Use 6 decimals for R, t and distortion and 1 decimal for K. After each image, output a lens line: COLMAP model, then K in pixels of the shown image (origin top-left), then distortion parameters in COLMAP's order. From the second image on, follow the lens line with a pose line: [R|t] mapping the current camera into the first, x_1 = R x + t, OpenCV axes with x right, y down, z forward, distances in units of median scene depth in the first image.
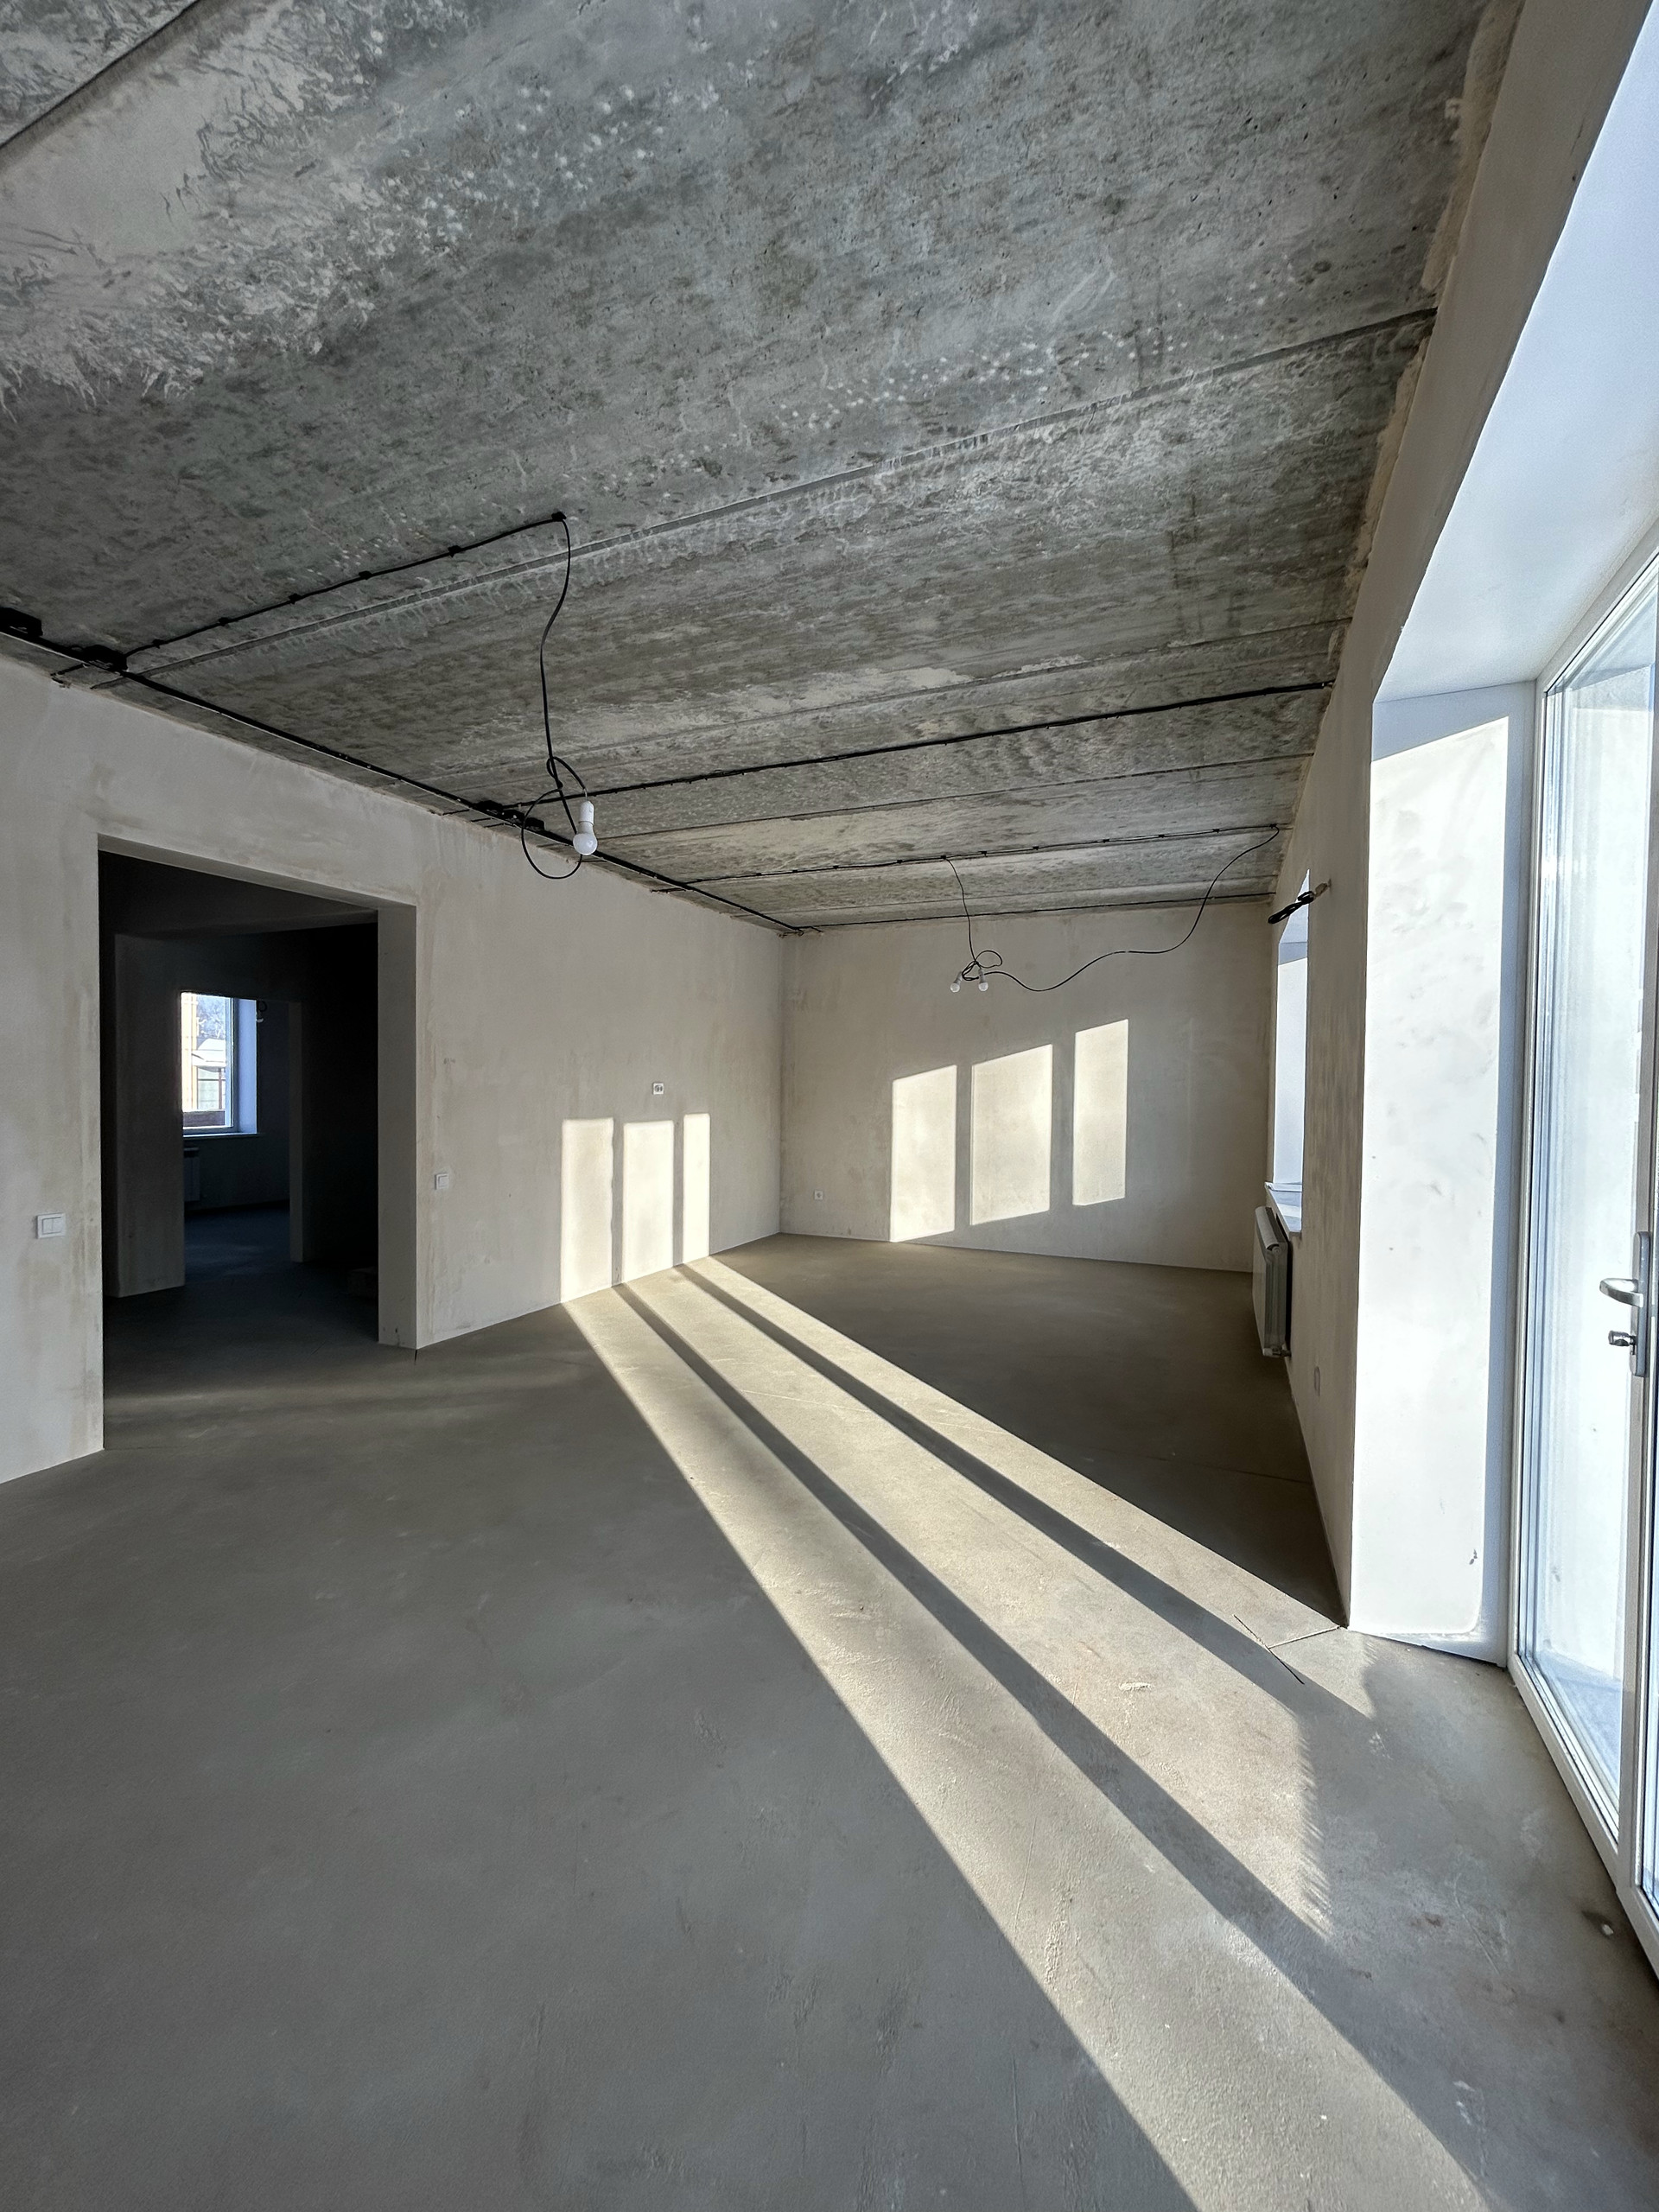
lens RADIAL K [[898.3, 0, 815.4], [0, 898.3, 1107.6], [0, 0, 1]] dist [-0.003368, 0.000520]
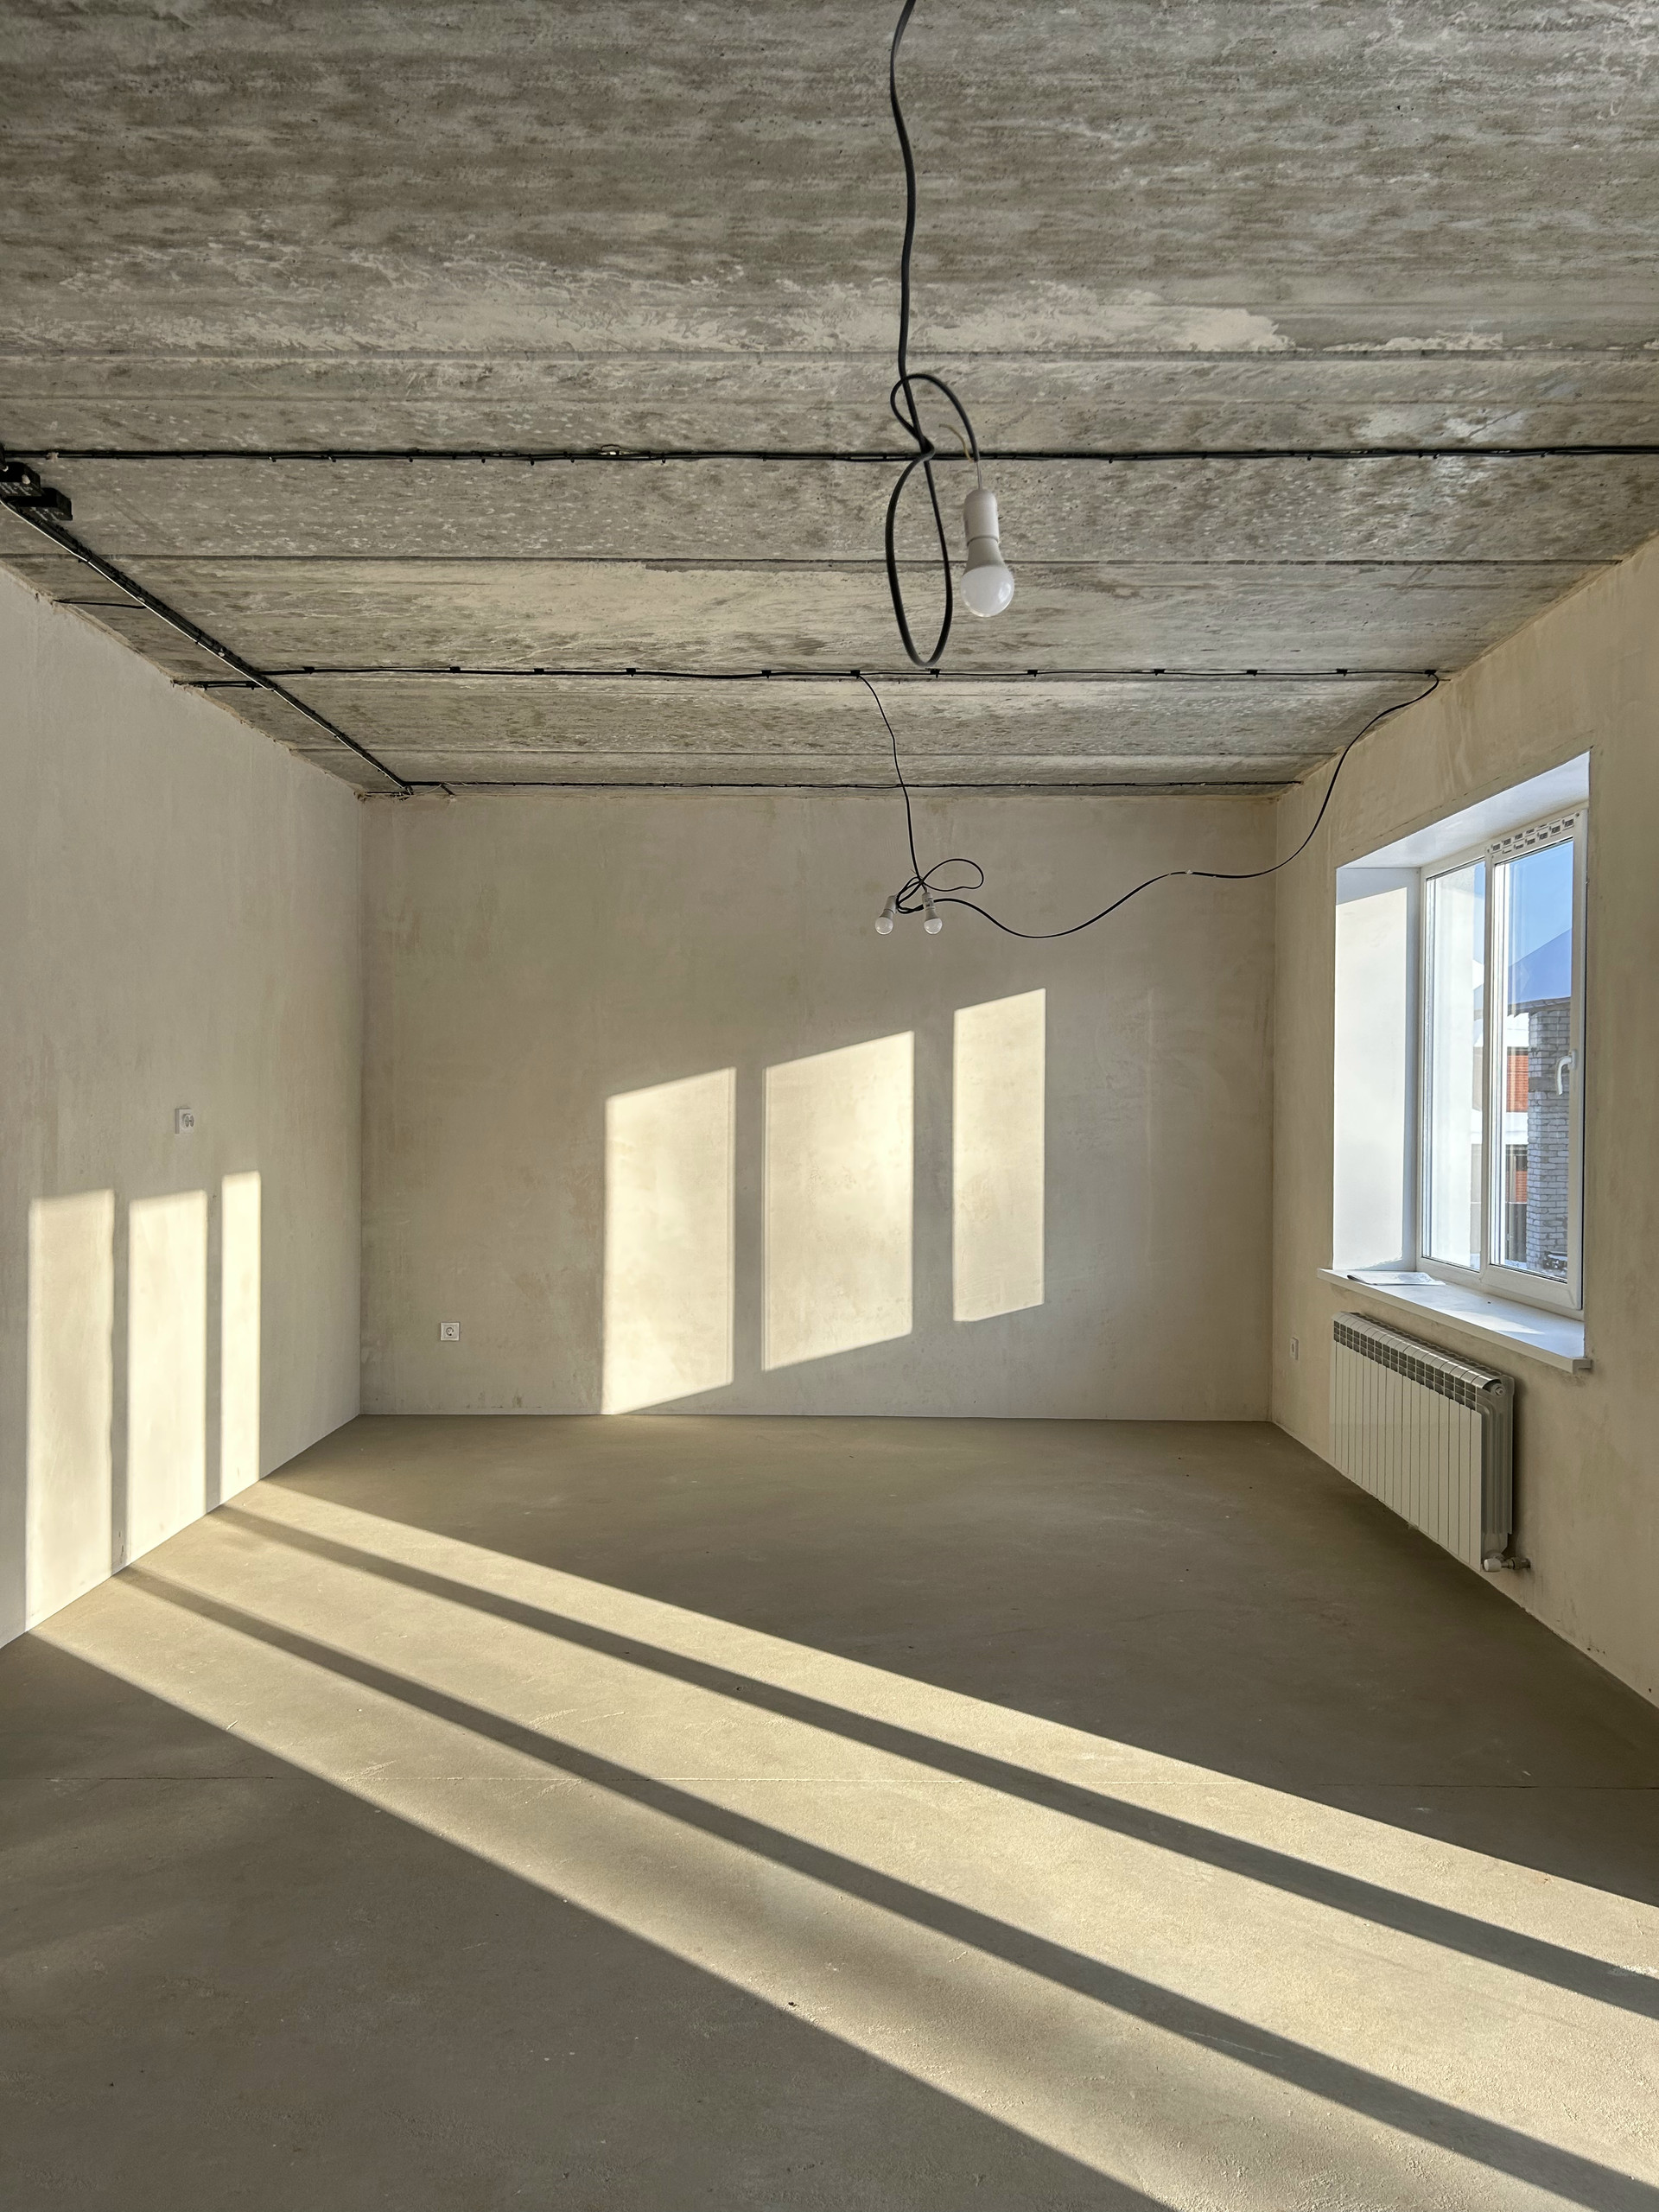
lens RADIAL K [[1672.4, 0, 845.4], [0, 1672.4, 1121.8], [0, 0, 1]] dist [0.037562, -0.024460]
pose [[0.919905, -0.011090, 0.391985, -0.247802], [0.013886, 0.999894, -0.004298, -0.015718], [-0.391896, 0.009397, 0.919962, 0.114787]]
